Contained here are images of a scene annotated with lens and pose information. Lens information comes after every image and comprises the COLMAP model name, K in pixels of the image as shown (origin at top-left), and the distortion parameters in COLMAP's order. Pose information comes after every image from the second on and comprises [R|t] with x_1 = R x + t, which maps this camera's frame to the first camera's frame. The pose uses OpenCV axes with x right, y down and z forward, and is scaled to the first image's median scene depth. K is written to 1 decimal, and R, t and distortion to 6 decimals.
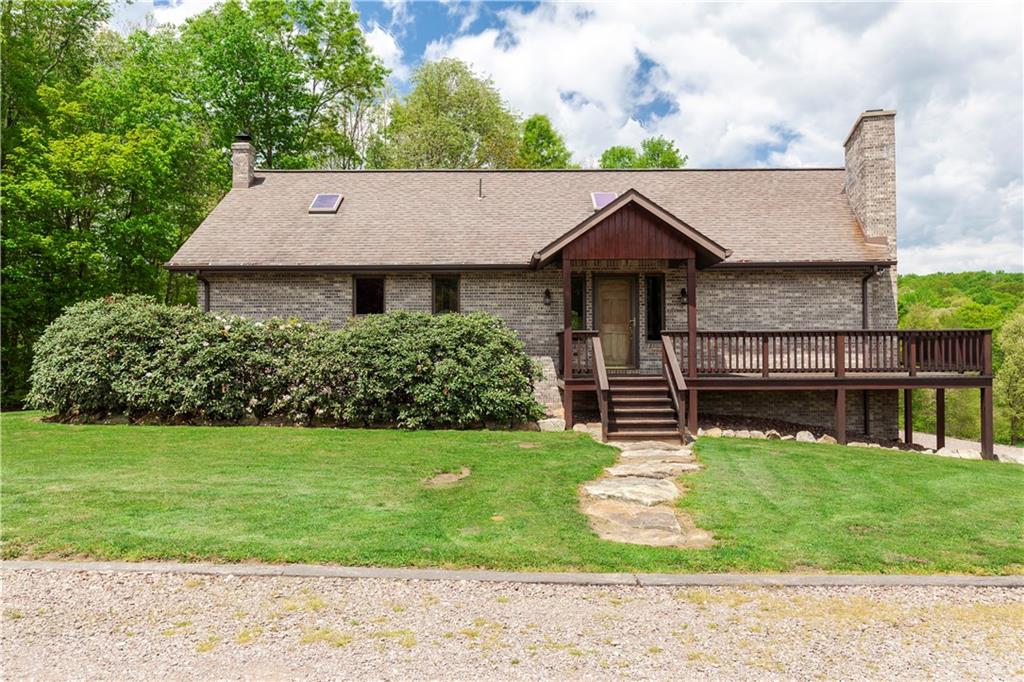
lens RADIAL K [[746.1, 0, 512.0], [0, 746.1, 341.0], [0, 0, 1]] dist [0.005857, -0.000140]
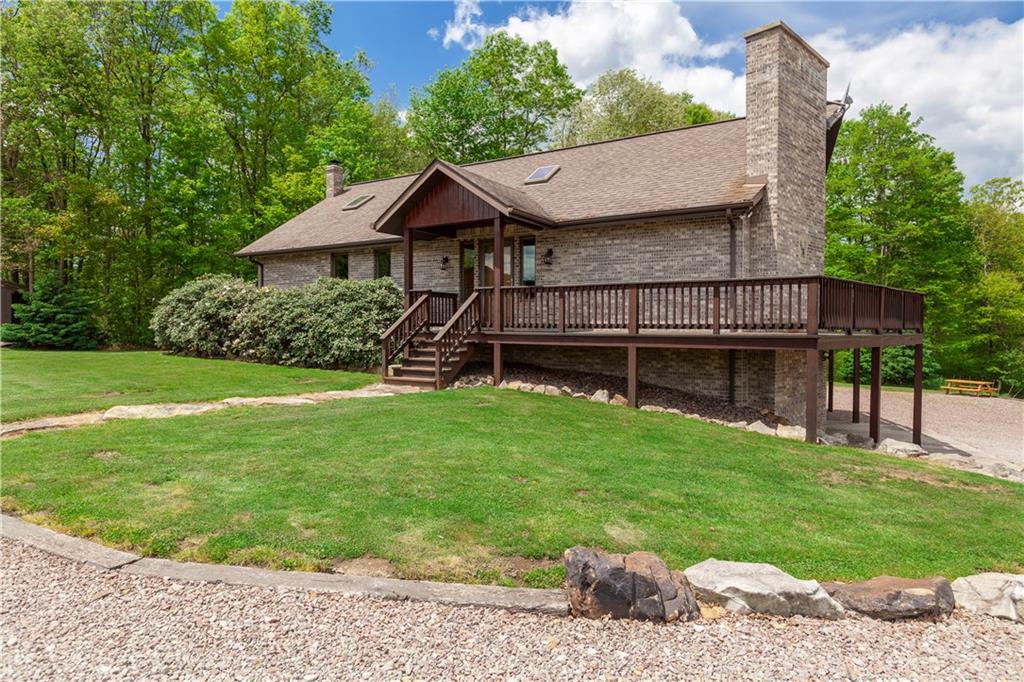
lens RADIAL K [[588.1, 0, 512.0], [0, 588.1, 341.0], [0, 0, 1]] dist [-0.002942, 0.000100]
pose [[0.849563, 0.022266, -0.527018, 0.618777], [-0.001991, 0.999237, 0.039007, 0.026221], [0.527484, -0.032090, 0.848959, 0.271636]]
